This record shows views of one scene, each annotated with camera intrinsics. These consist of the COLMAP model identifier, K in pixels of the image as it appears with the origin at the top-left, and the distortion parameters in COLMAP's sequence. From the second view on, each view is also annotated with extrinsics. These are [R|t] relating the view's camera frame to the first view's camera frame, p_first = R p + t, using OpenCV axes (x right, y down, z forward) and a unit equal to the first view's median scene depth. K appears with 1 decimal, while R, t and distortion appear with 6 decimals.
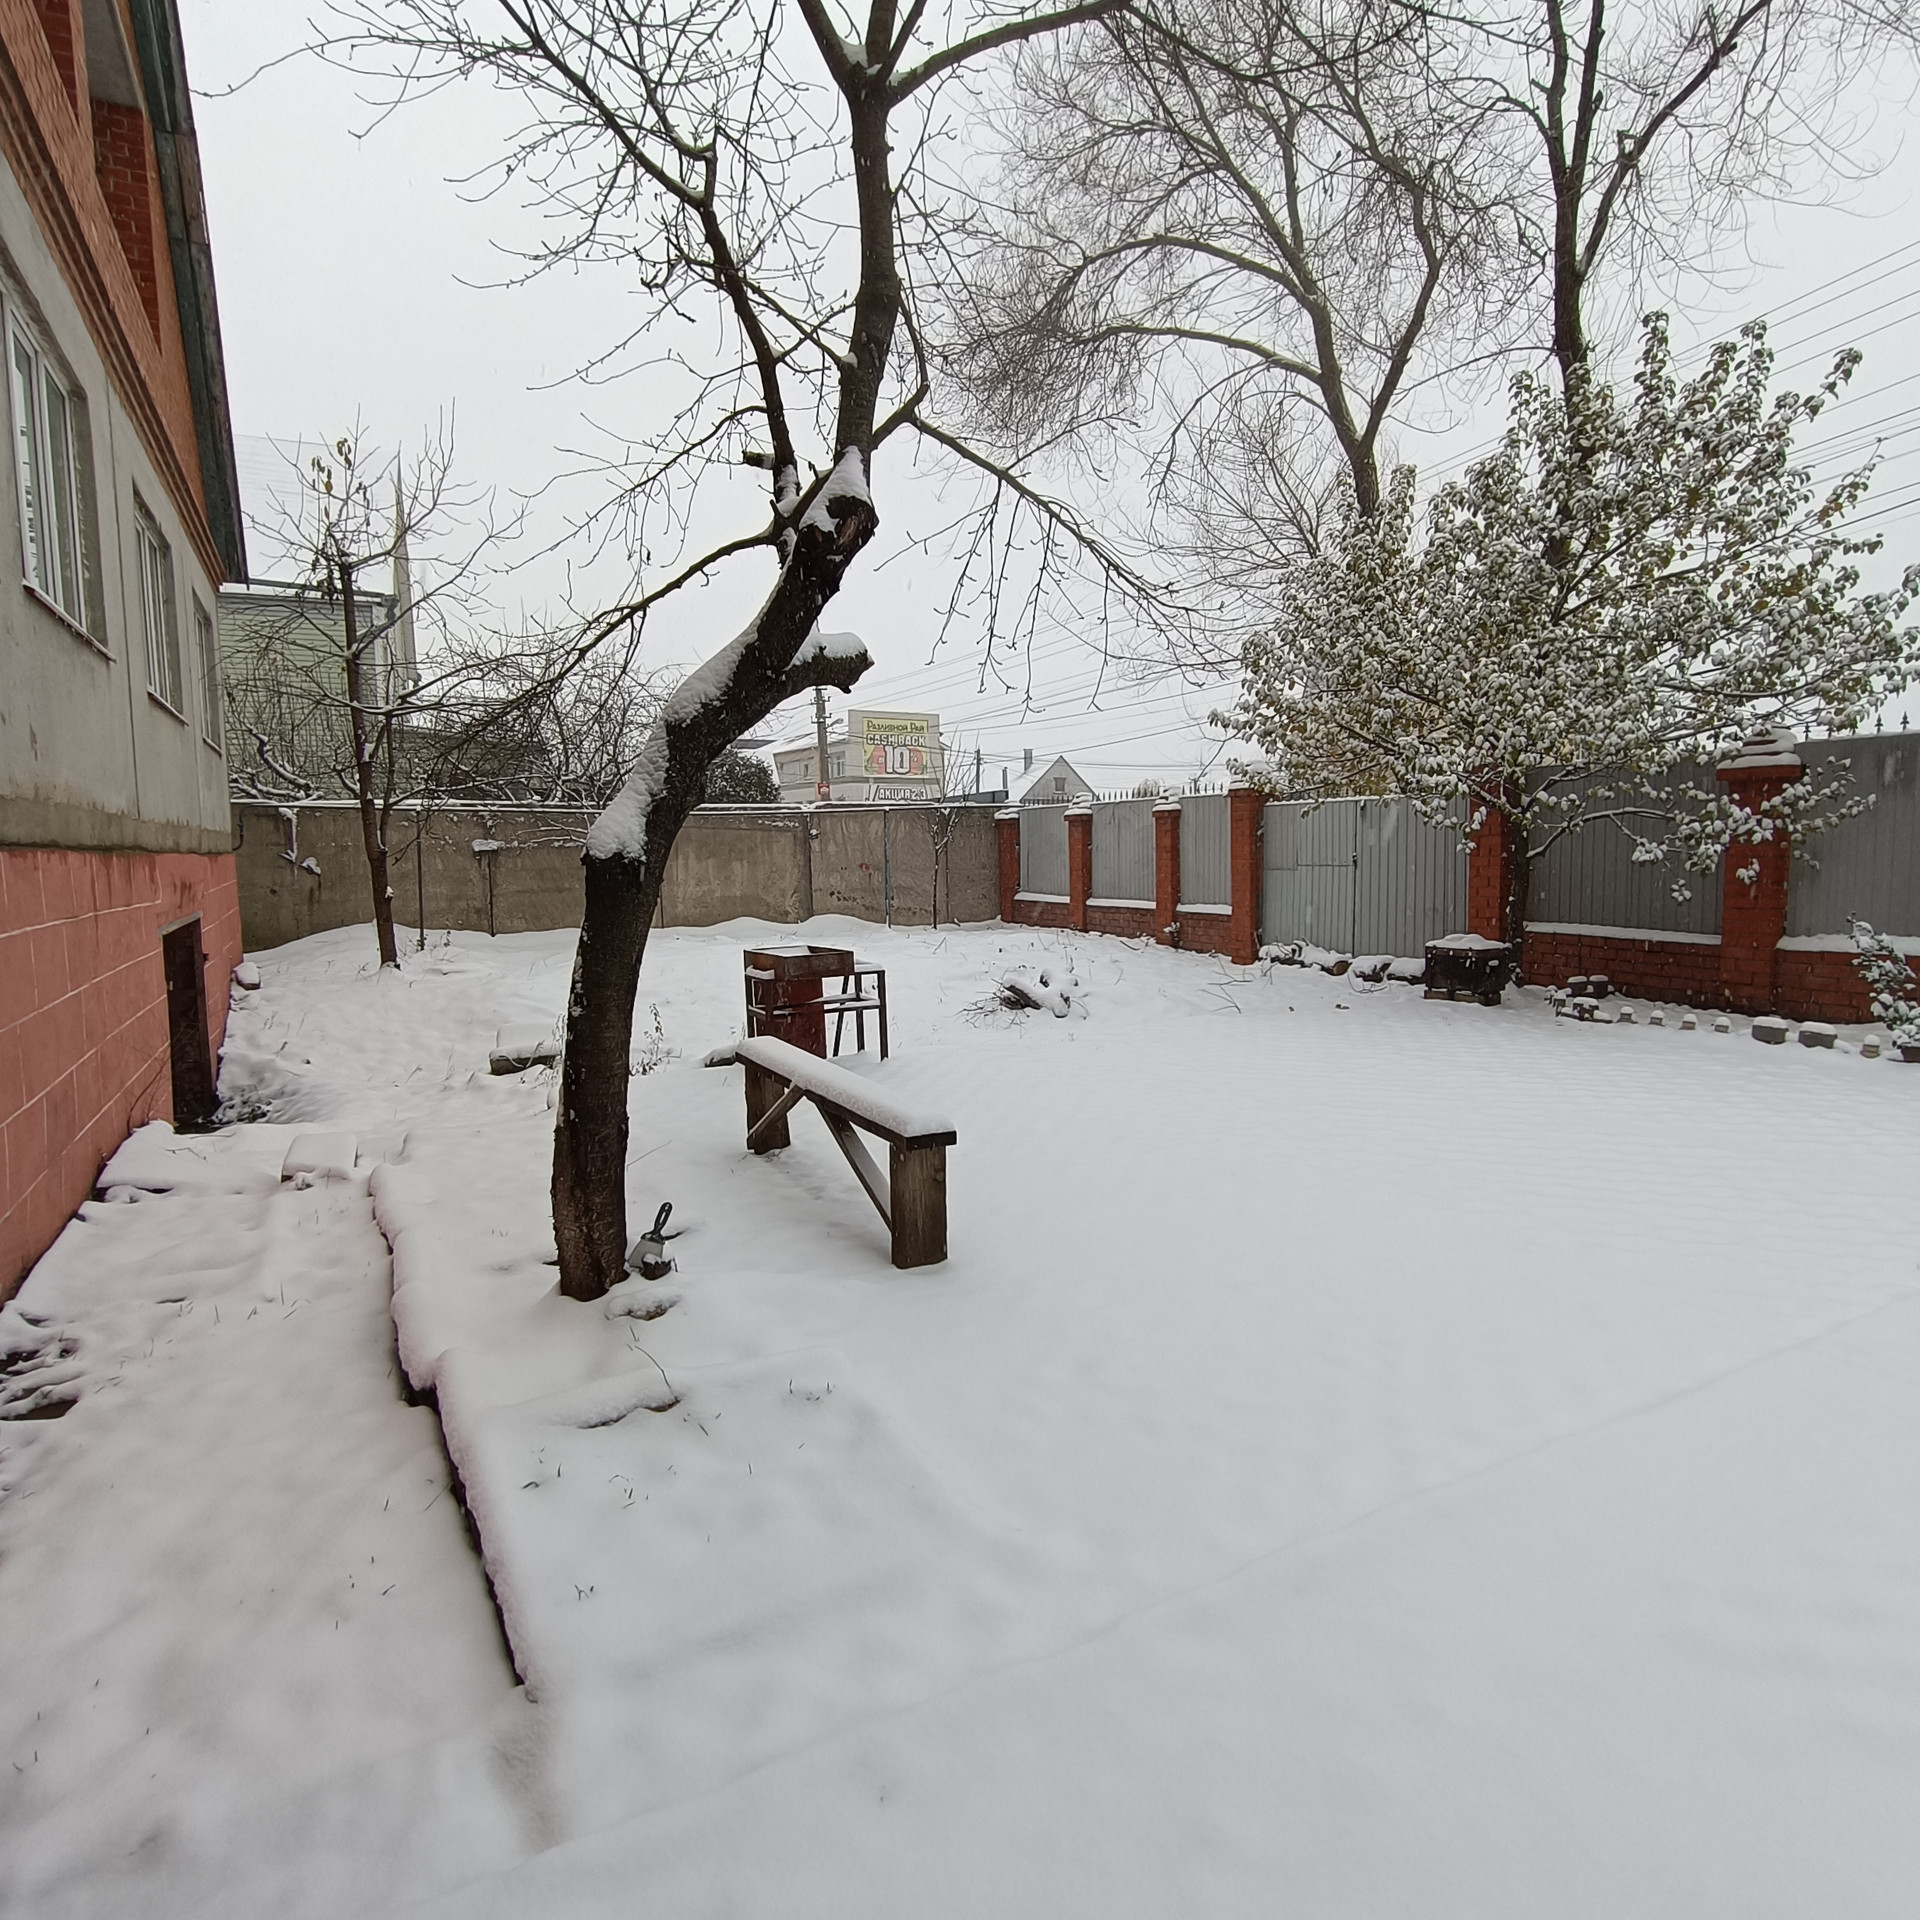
lens RADIAL K [[1152.0, 0, 960.1], [0, 1152.0, 957.5], [0, 0, 1]] dist [-0.017595, 0.011214]
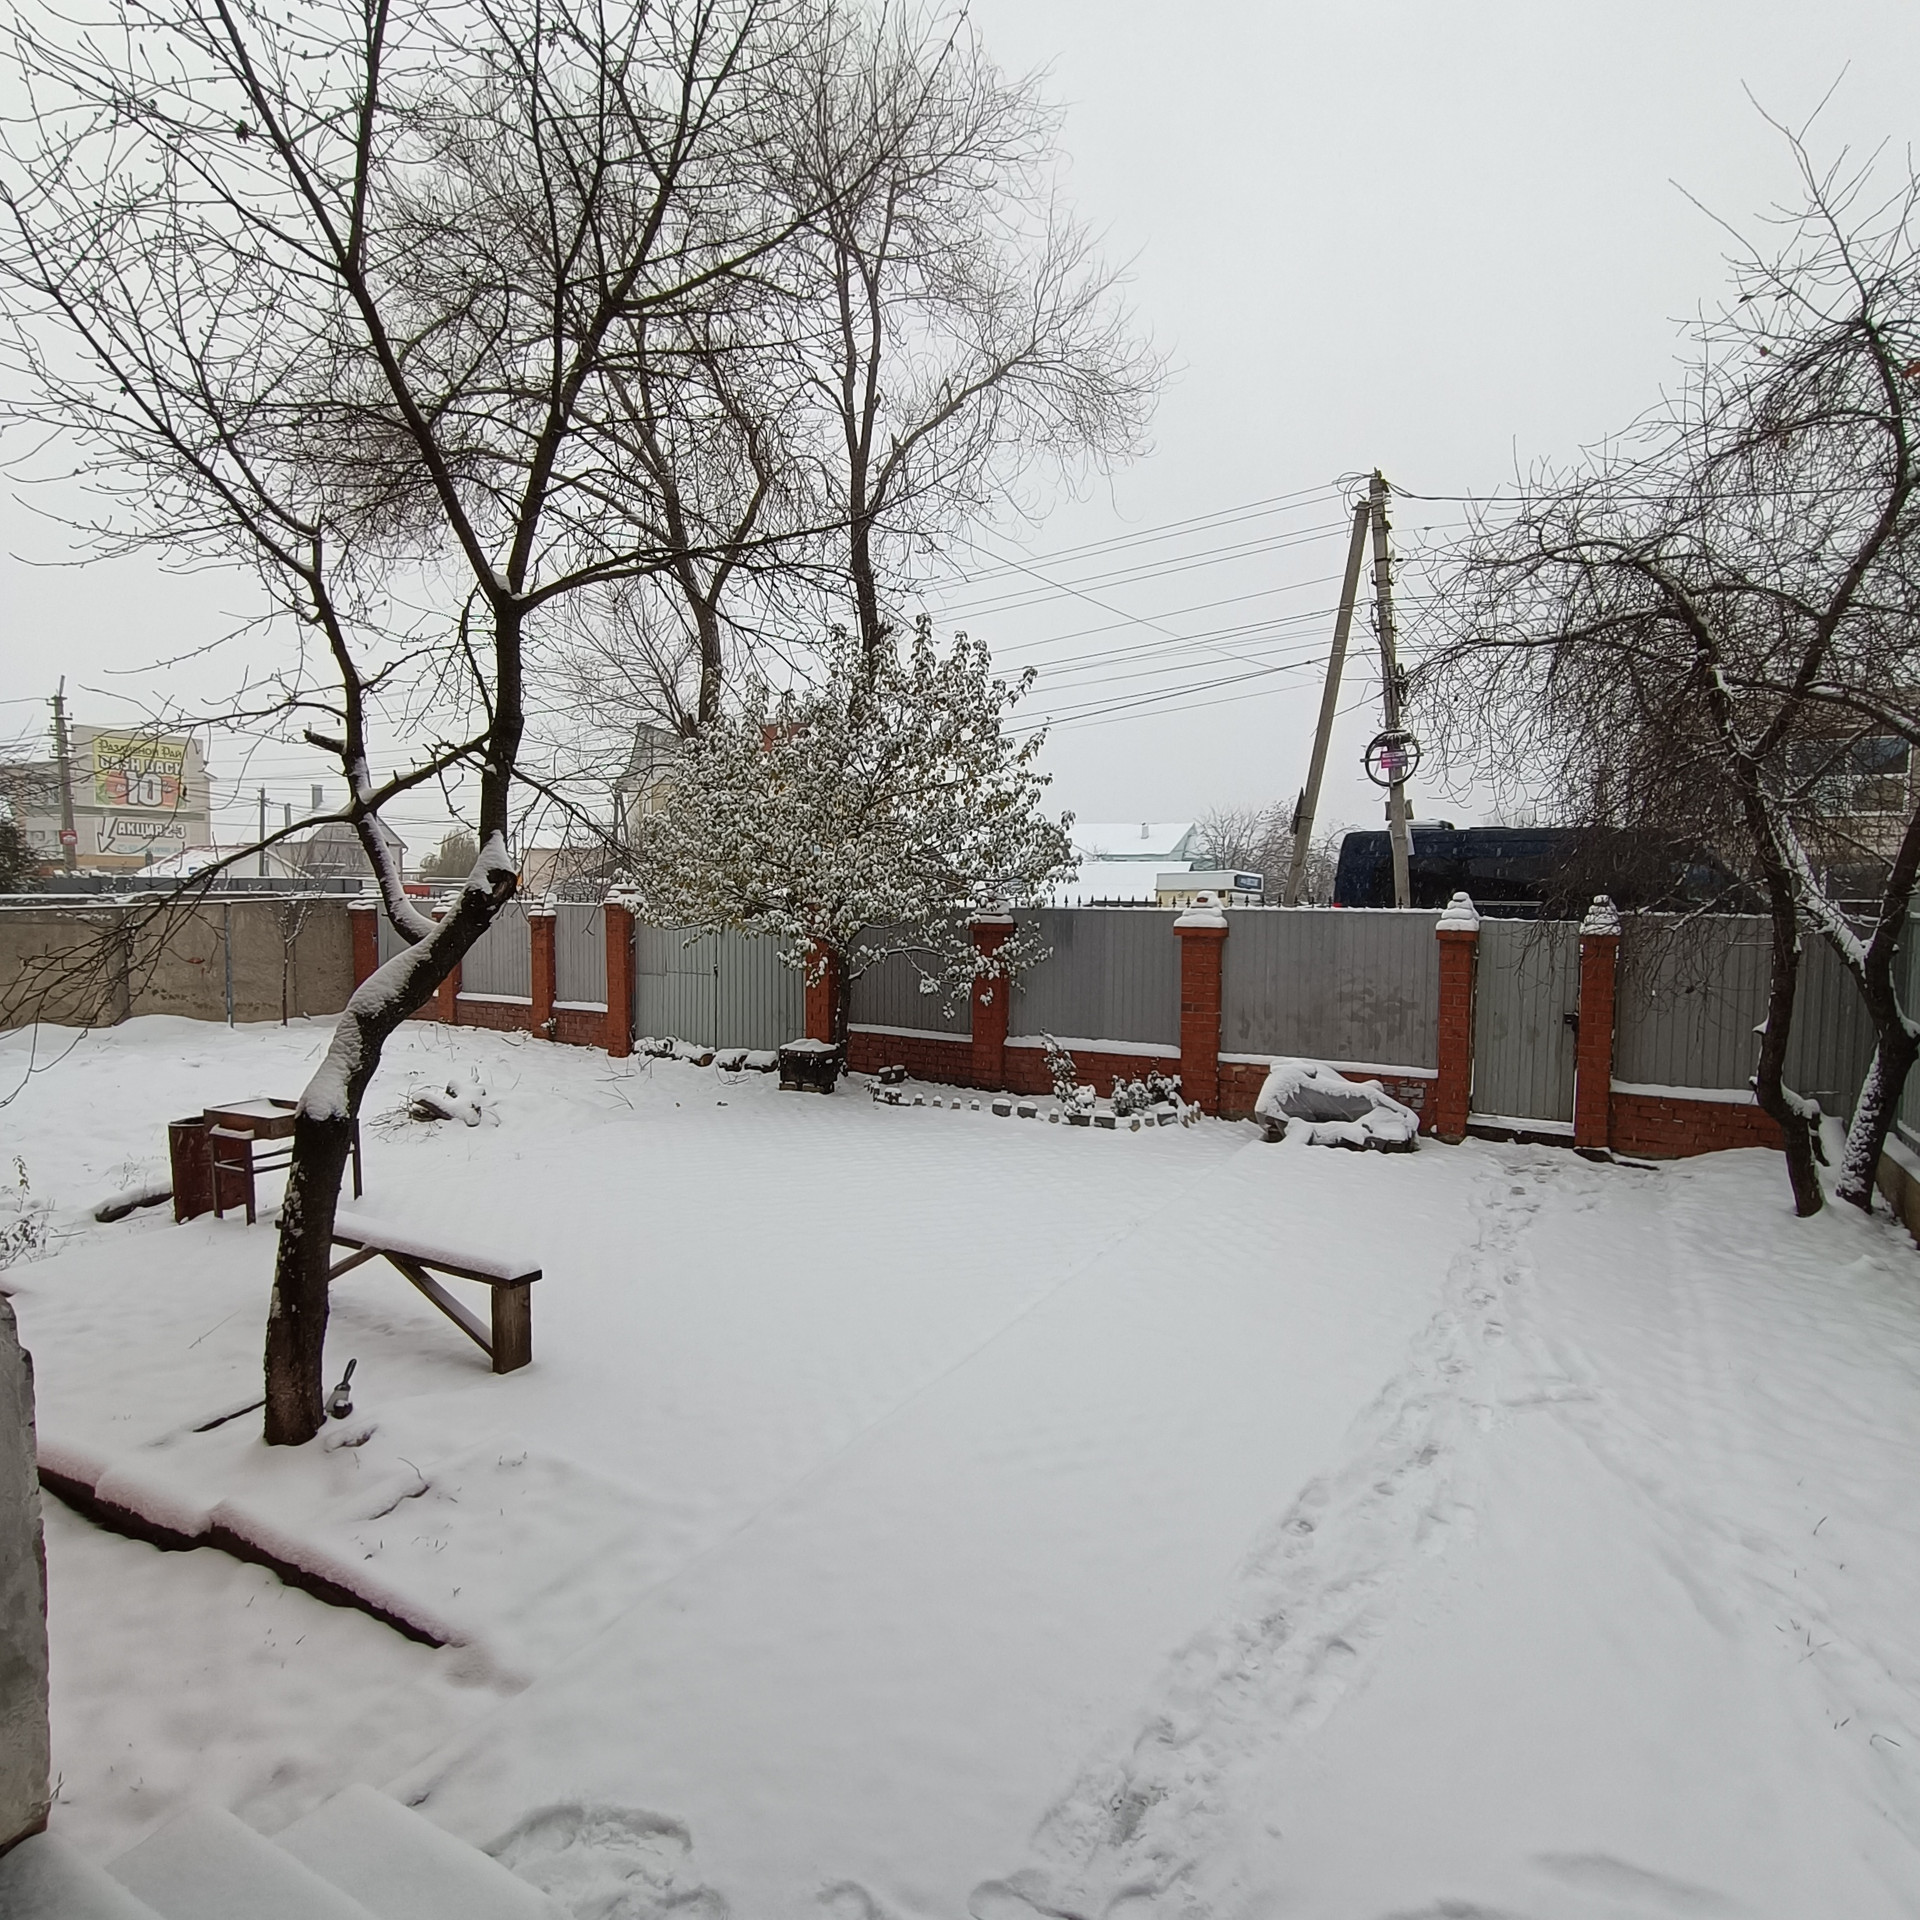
lens RADIAL K [[1152.0, 0, 958.9], [0, 1152.0, 946.2], [0, 0, 1]] dist [-0.017595, 0.011214]
pose [[0.835443, -0.002815, 0.549569, -0.162364], [0.027656, 0.998935, -0.036925, -0.085302], [-0.548880, 0.046048, 0.834632, -0.229849]]
